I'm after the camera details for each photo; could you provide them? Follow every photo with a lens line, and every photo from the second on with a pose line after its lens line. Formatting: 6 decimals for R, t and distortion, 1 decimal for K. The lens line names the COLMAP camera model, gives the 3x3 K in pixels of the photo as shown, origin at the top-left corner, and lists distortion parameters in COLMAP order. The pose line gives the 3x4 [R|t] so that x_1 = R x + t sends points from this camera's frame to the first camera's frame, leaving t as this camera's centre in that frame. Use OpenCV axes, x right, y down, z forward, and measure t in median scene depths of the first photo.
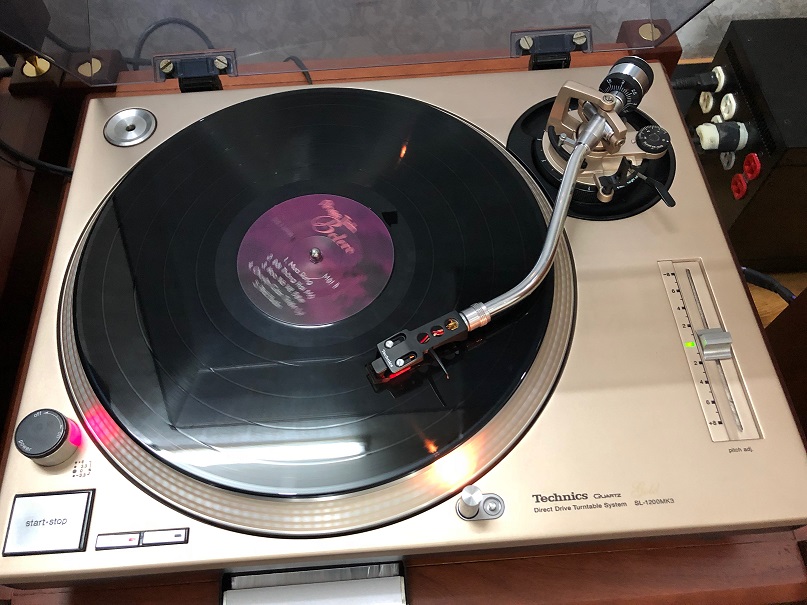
lens RADIAL K [[666.5, 0, 403.5], [0, 666.5, 302.5], [0, 0, 1]] dist [-0.008715, 0.005206]
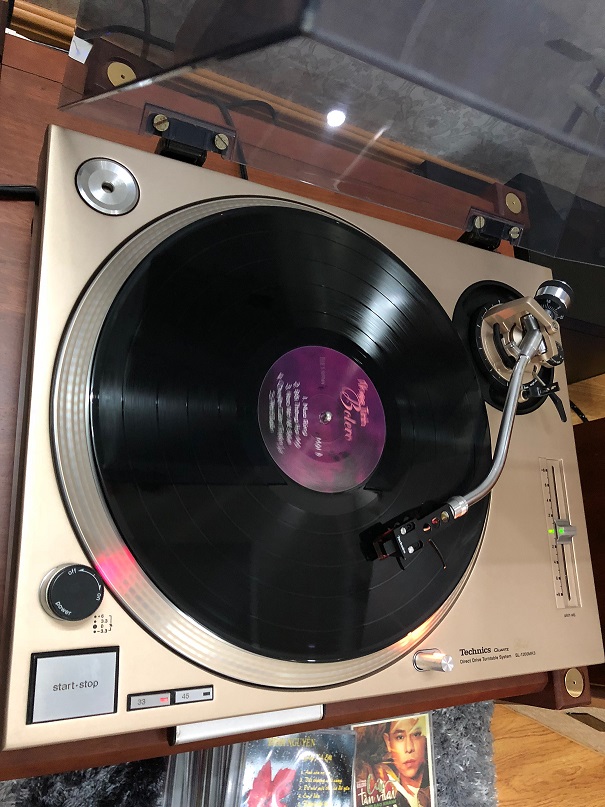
lens RADIAL K [[666.5, 0, 302.5], [0, 666.5, 403.5], [0, 0, 1]] dist [-0.008715, 0.005206]
pose [[0.856406, 0.167514, 0.488372, -0.702568], [-0.274948, 0.948591, 0.156775, -0.255056], [-0.437003, -0.268540, 0.858437, 0.136895]]
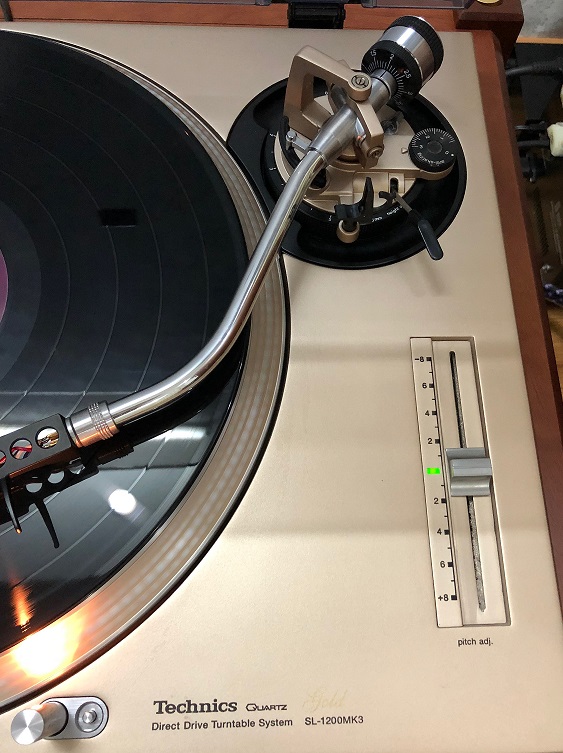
lens RADIAL K [[655.4, 0, 313.8], [0, 655.4, 375.1], [0, 0, 1]] dist [-0.017692, 0.008697]
pose [[0.996410, 0.062903, 0.056663, 0.265755], [-0.070777, 0.986175, 0.149831, -0.126775], [-0.046455, -0.153303, 0.987087, 0.360356]]
